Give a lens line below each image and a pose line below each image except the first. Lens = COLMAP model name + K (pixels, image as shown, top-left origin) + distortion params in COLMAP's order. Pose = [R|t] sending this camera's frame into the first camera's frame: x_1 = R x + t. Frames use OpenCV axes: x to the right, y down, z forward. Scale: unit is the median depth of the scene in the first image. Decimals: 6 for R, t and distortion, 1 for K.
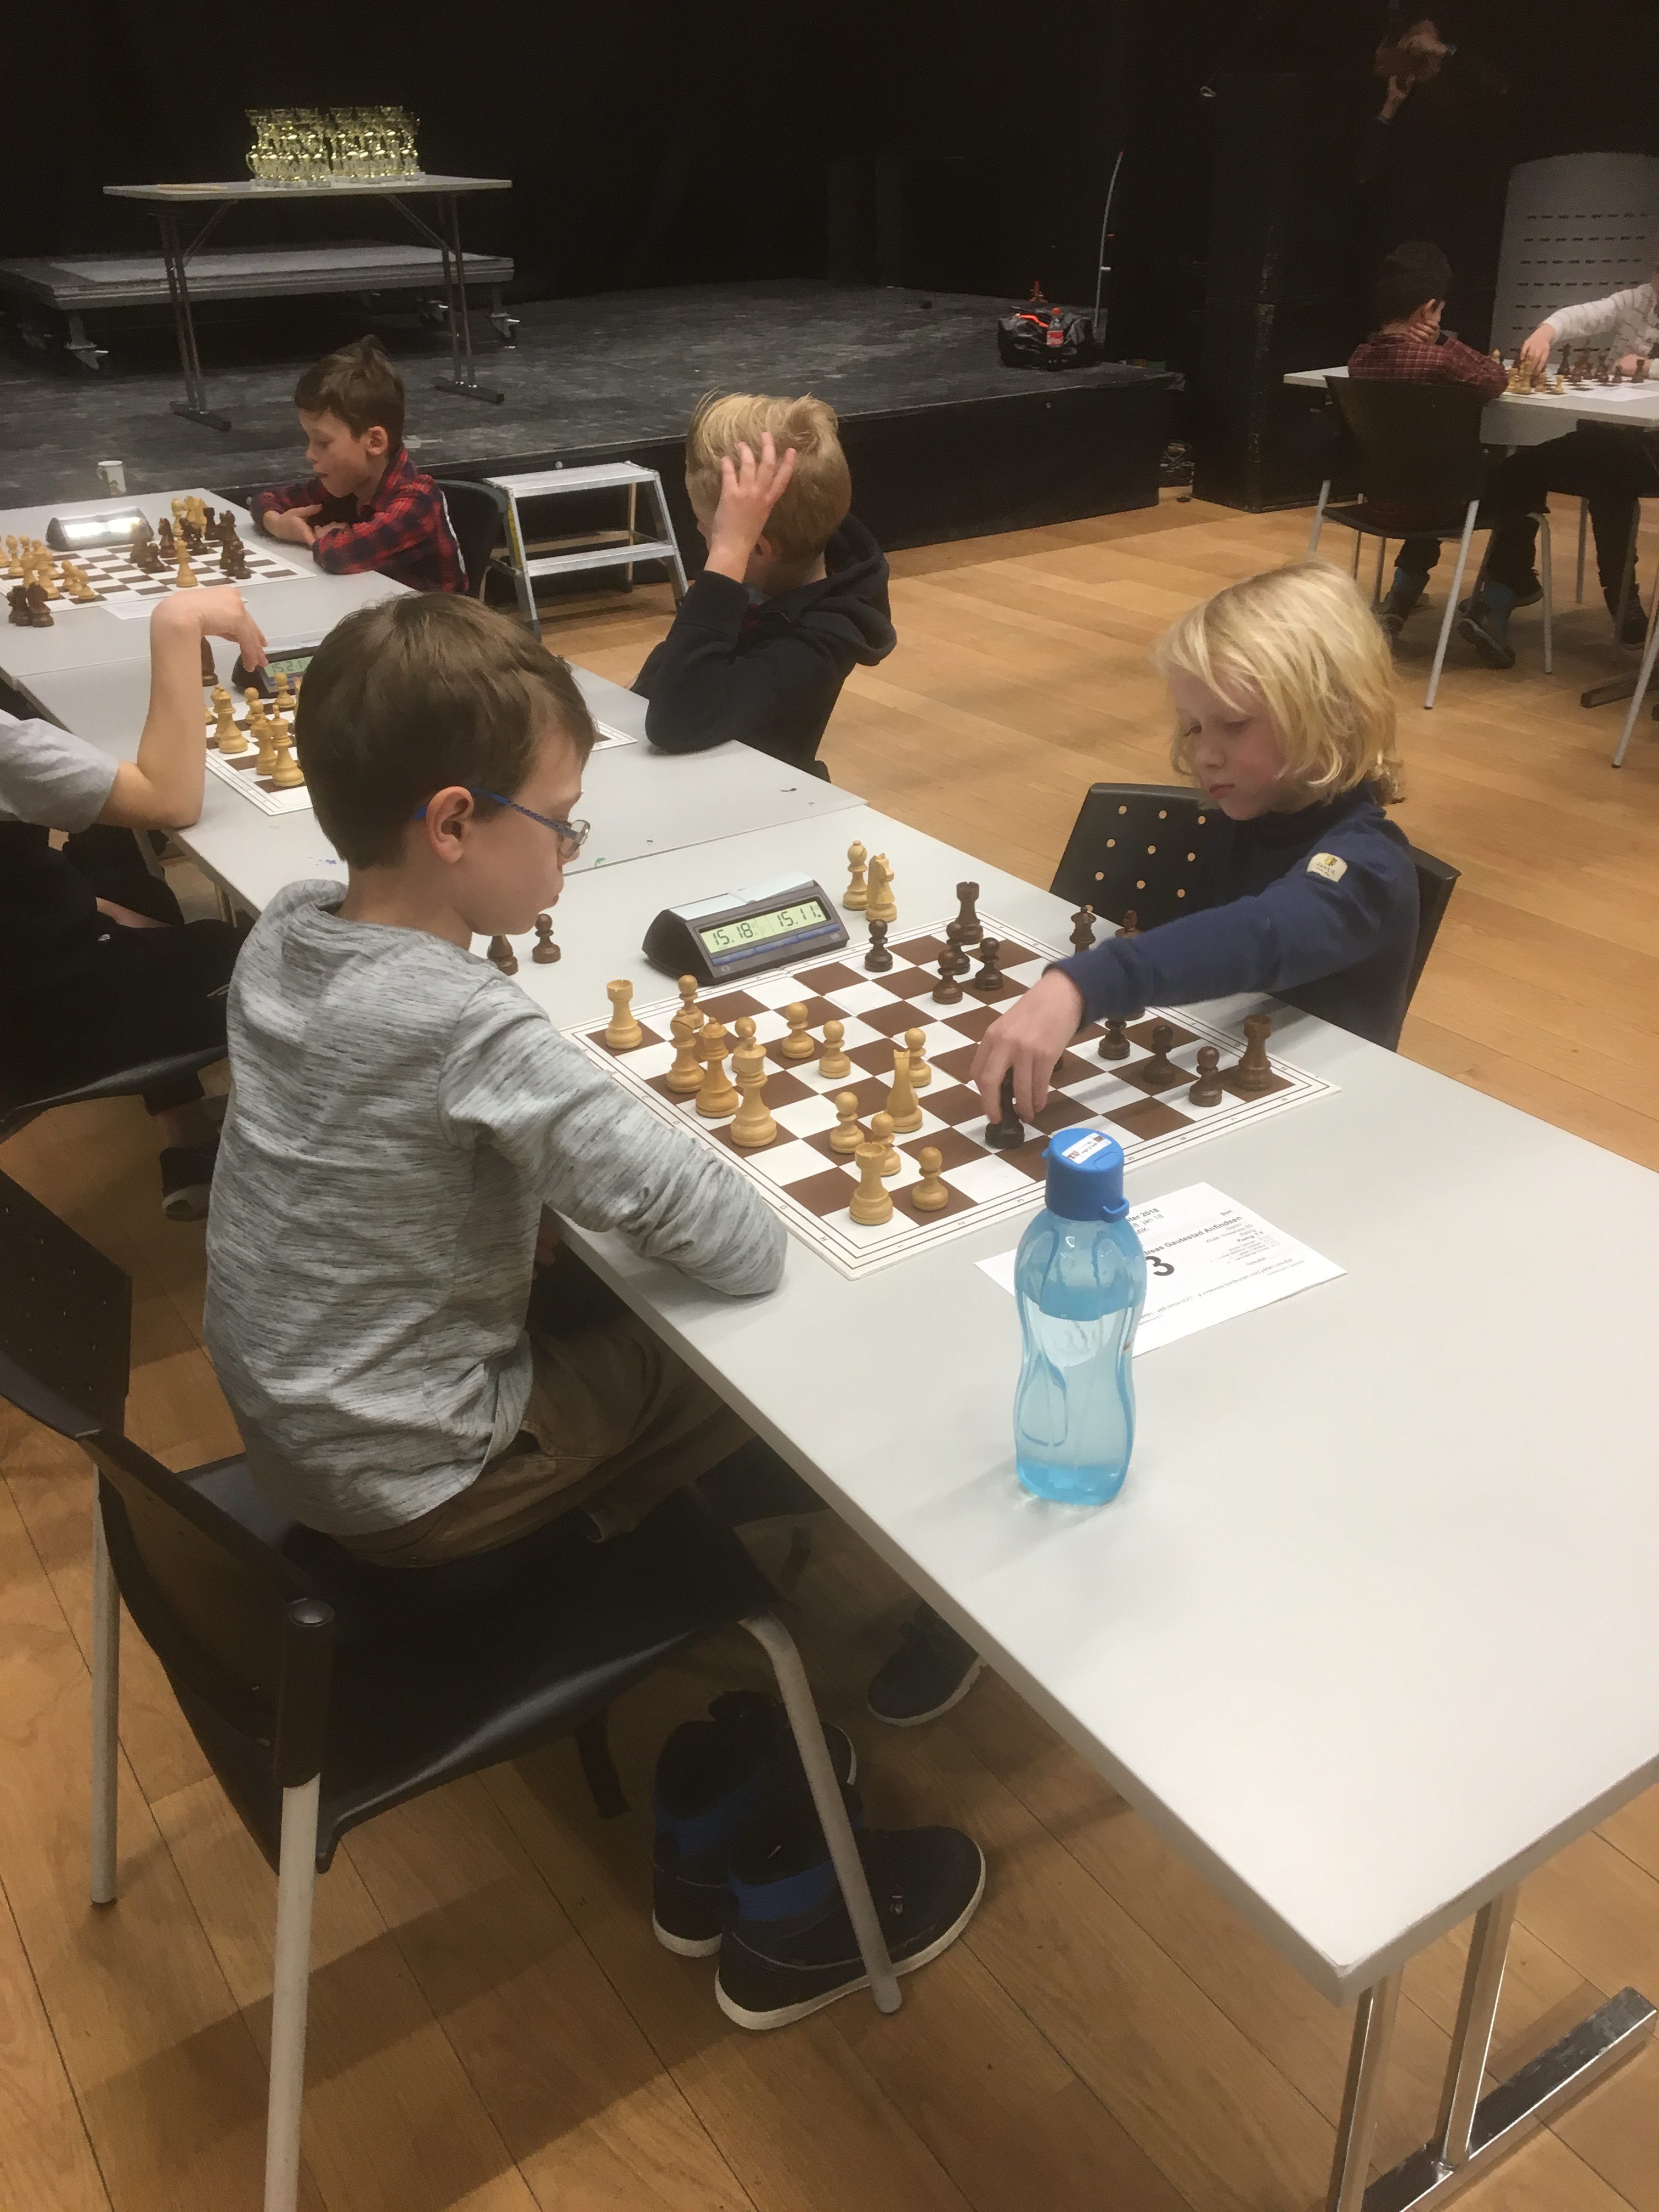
lens RADIAL K [[1861.3, 0, 852.5], [0, 1861.3, 1108.6], [0, 0, 1]] dist [0.074107, -0.119511]
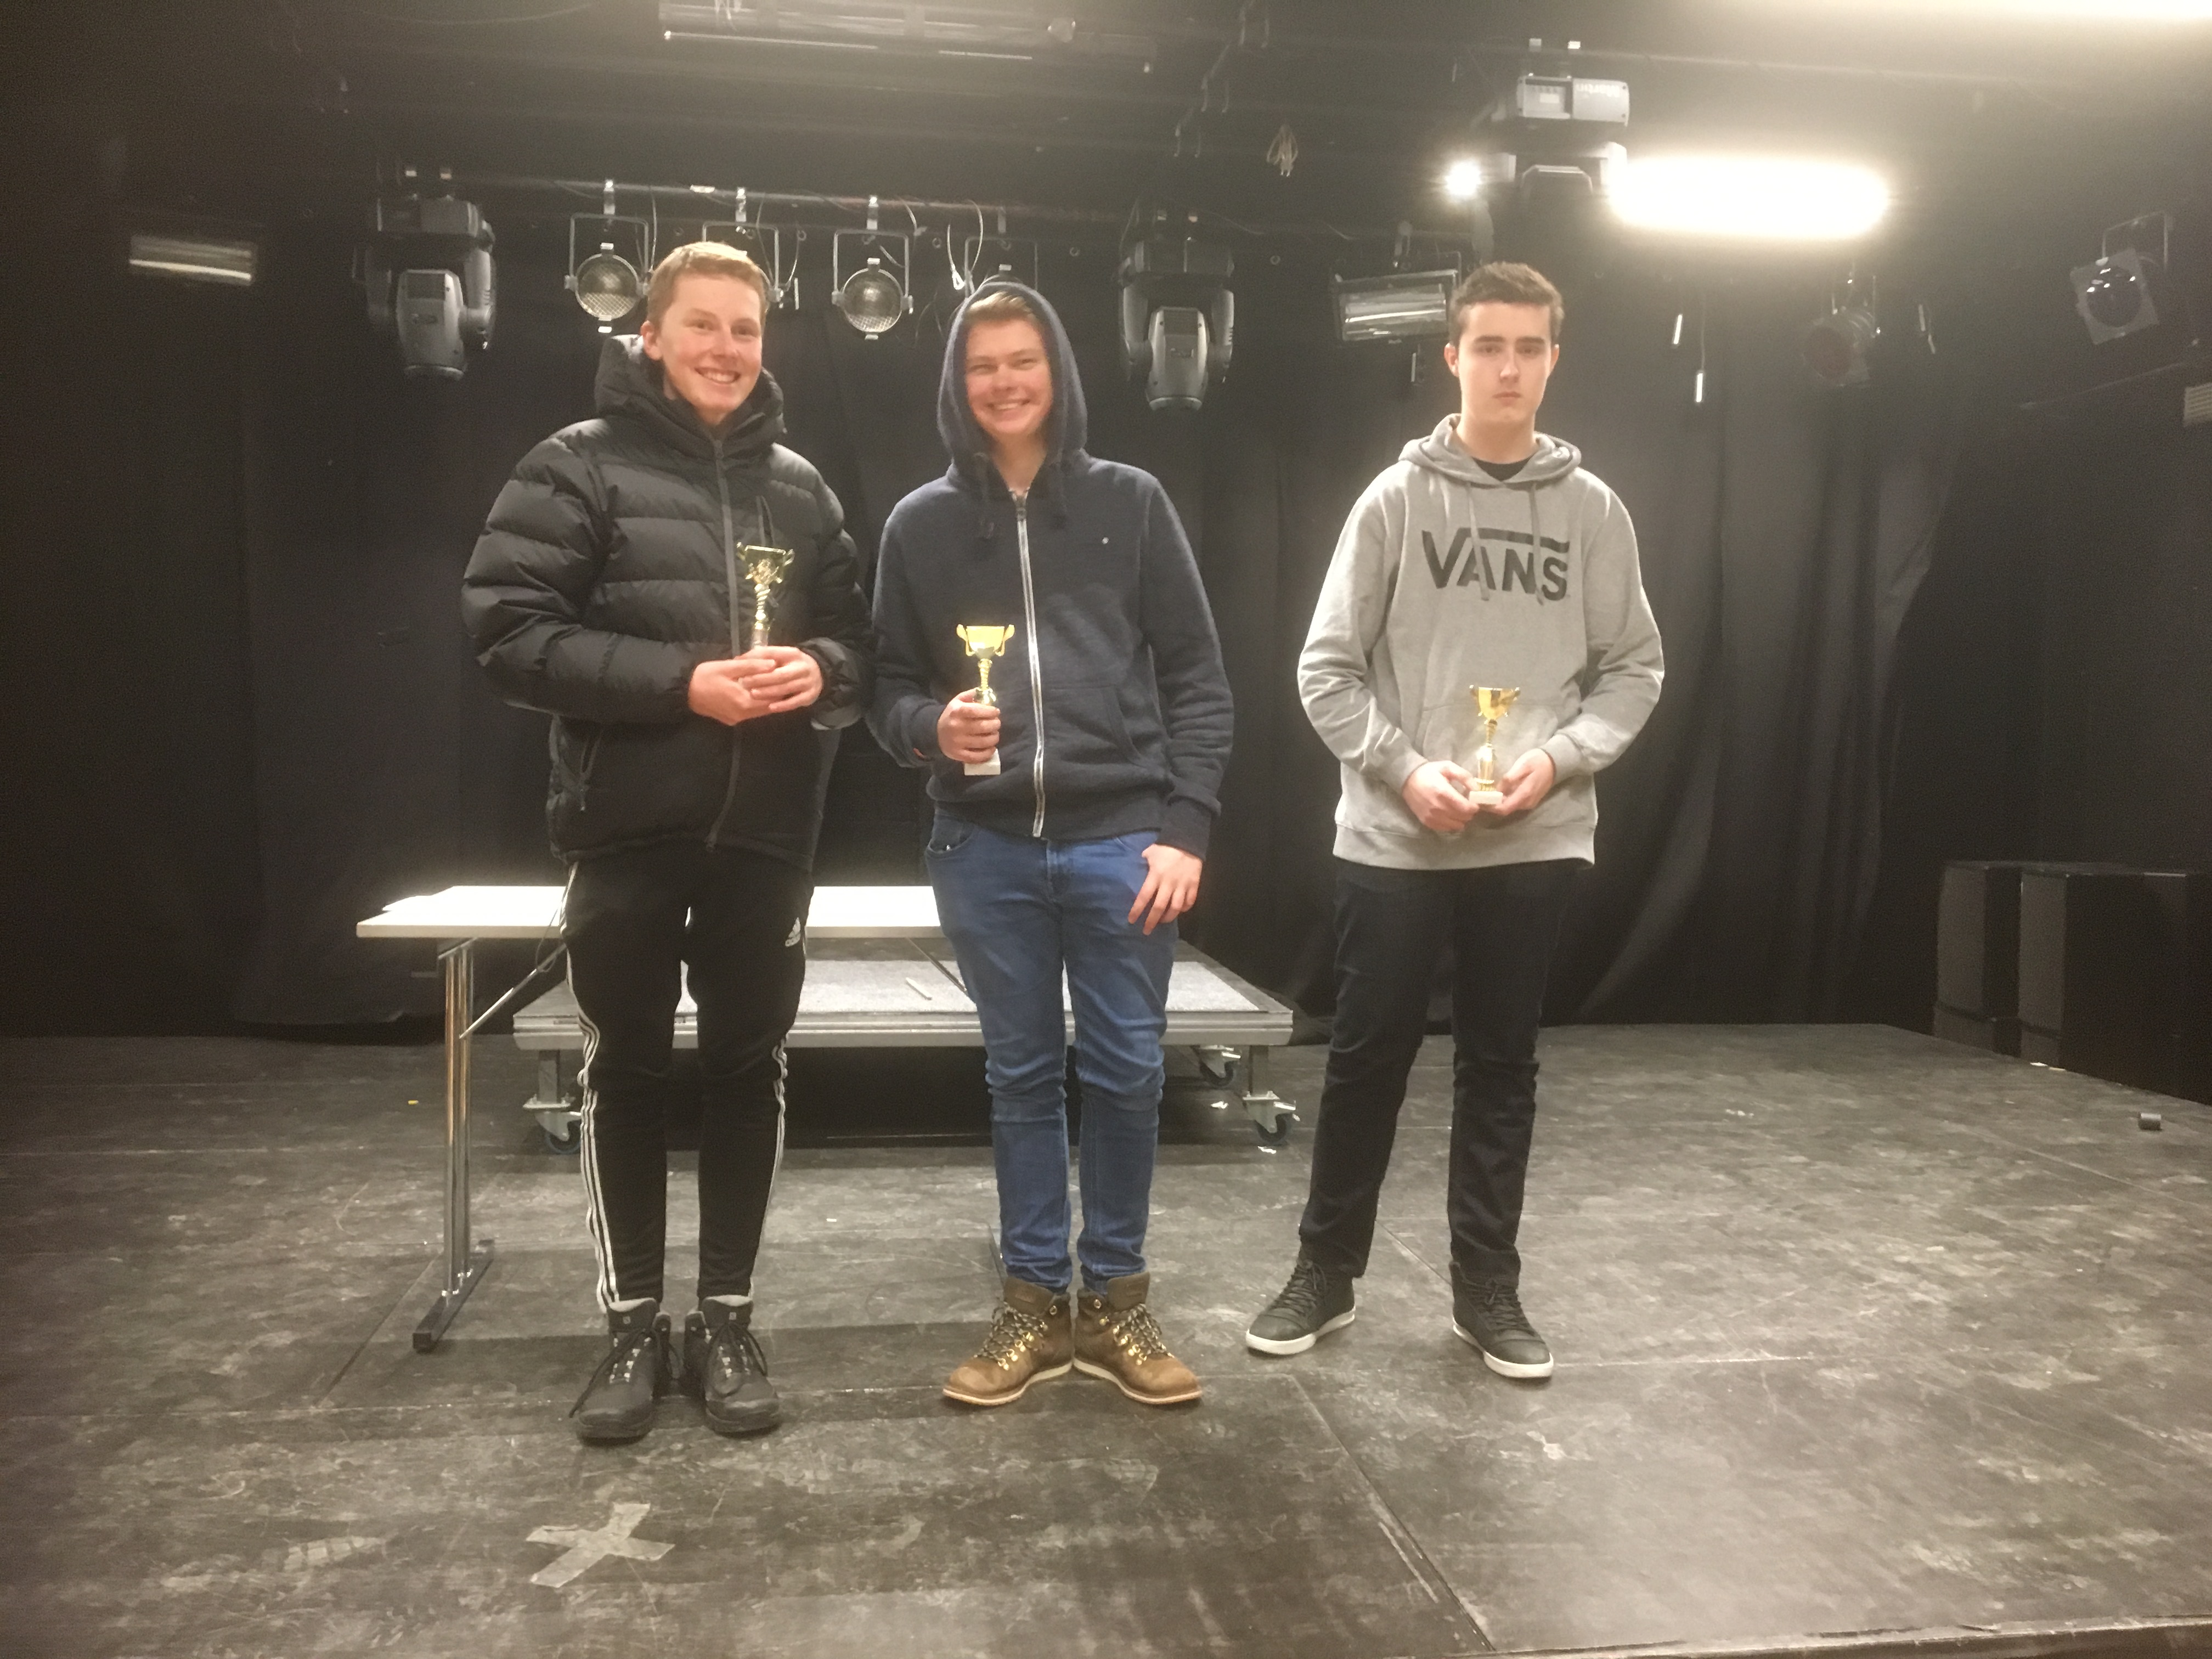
lens RADIAL K [[1861.3, 0, 1101.7], [0, 1861.3, 839.9], [0, 0, 1]] dist [0.074107, -0.119511]
pose [[0.895397, 0.046322, -0.442852, 0.027204], [-0.233856, 0.895283, -0.379184, -0.368707], [0.378913, 0.443083, 0.812466, 0.668475]]
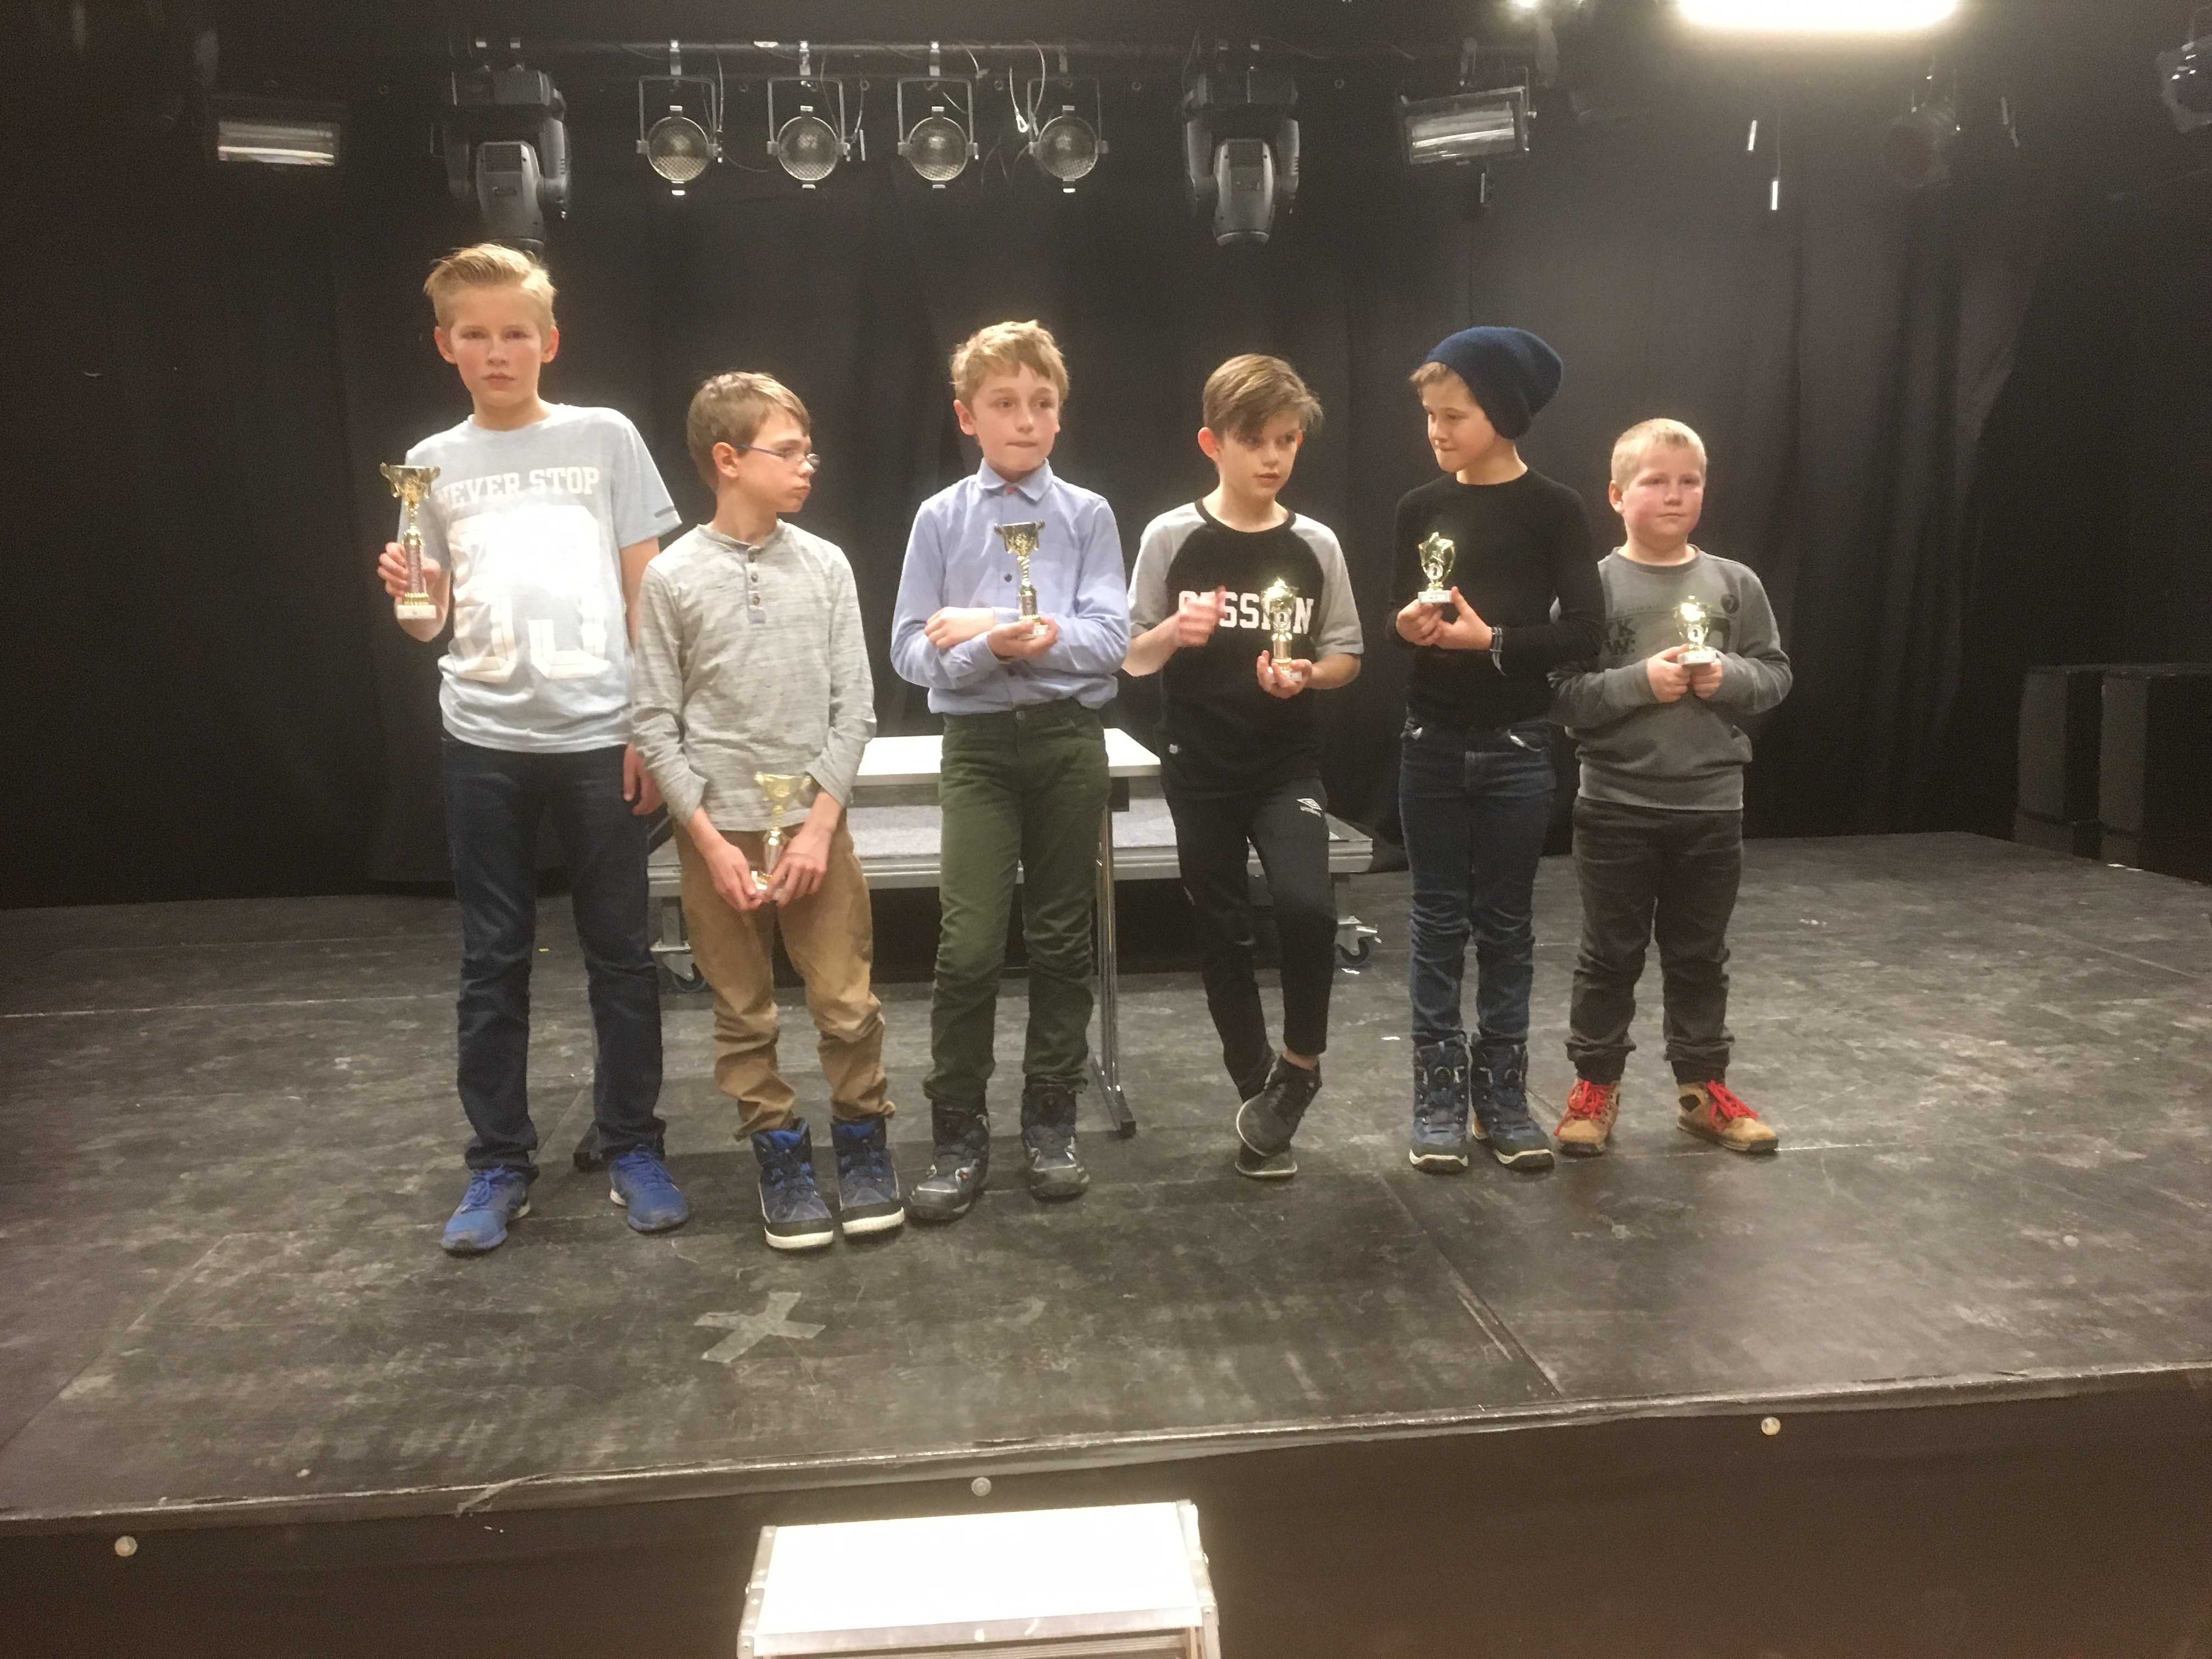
lens RADIAL K [[1861.3, 0, 1097.7], [0, 1861.3, 838.5], [0, 0, 1]] dist [0.074107, -0.119511]
pose [[0.875839, 0.055077, -0.479450, 0.040704], [-0.217448, 0.931944, -0.290167, -0.357711], [0.430839, 0.358395, 0.828209, 0.641296]]
